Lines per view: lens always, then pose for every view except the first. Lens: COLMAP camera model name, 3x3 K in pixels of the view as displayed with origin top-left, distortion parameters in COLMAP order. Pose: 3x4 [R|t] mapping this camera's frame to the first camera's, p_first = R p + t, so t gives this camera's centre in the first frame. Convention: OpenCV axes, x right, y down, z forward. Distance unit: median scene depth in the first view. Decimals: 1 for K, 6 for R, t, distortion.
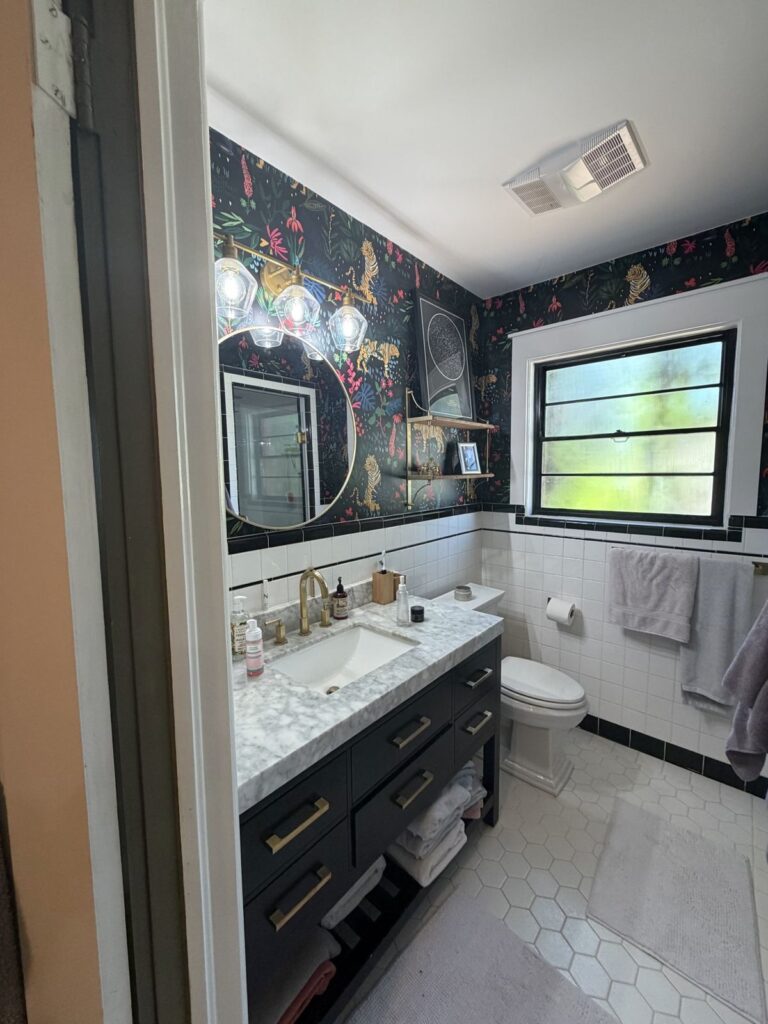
lens RADIAL K [[408.5, 0, 383.8], [0, 408.5, 509.2], [0, 0, 1]] dist [0.000747, -0.000566]
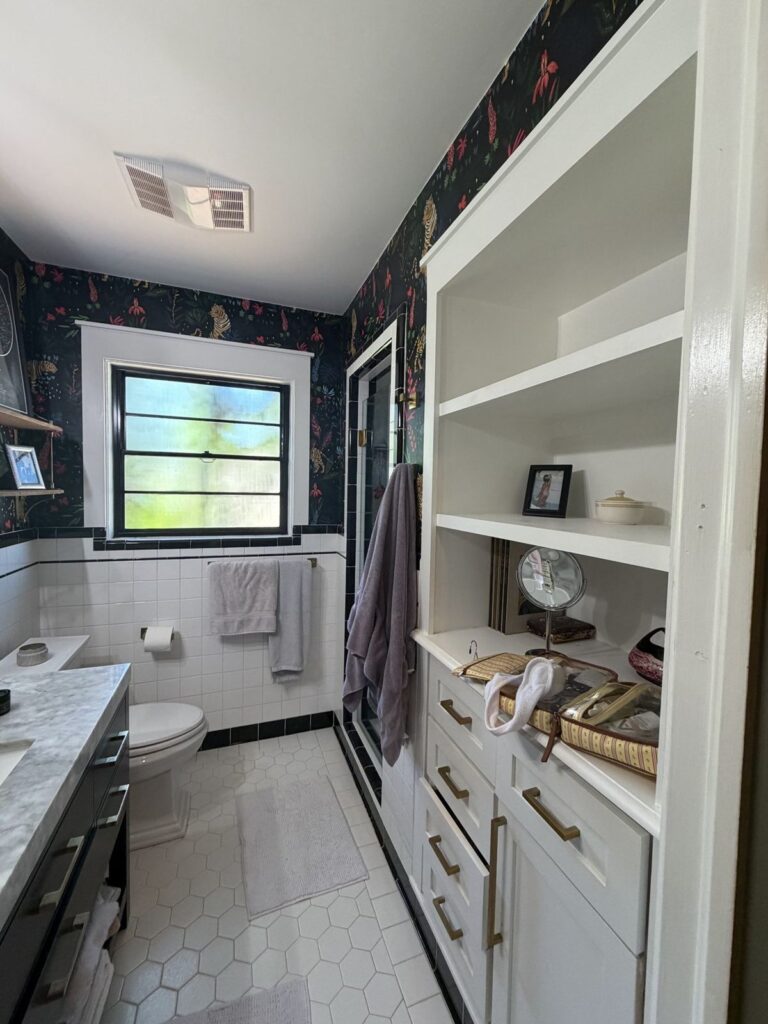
lens RADIAL K [[408.5, 0, 385.2], [0, 408.5, 508.7], [0, 0, 1]] dist [0.000747, -0.000566]
pose [[0.466965, -0.019015, 0.884072, -0.163787], [0.055767, 0.998412, -0.007982, -0.011233], [-0.882516, 0.053030, 0.467283, 0.111065]]
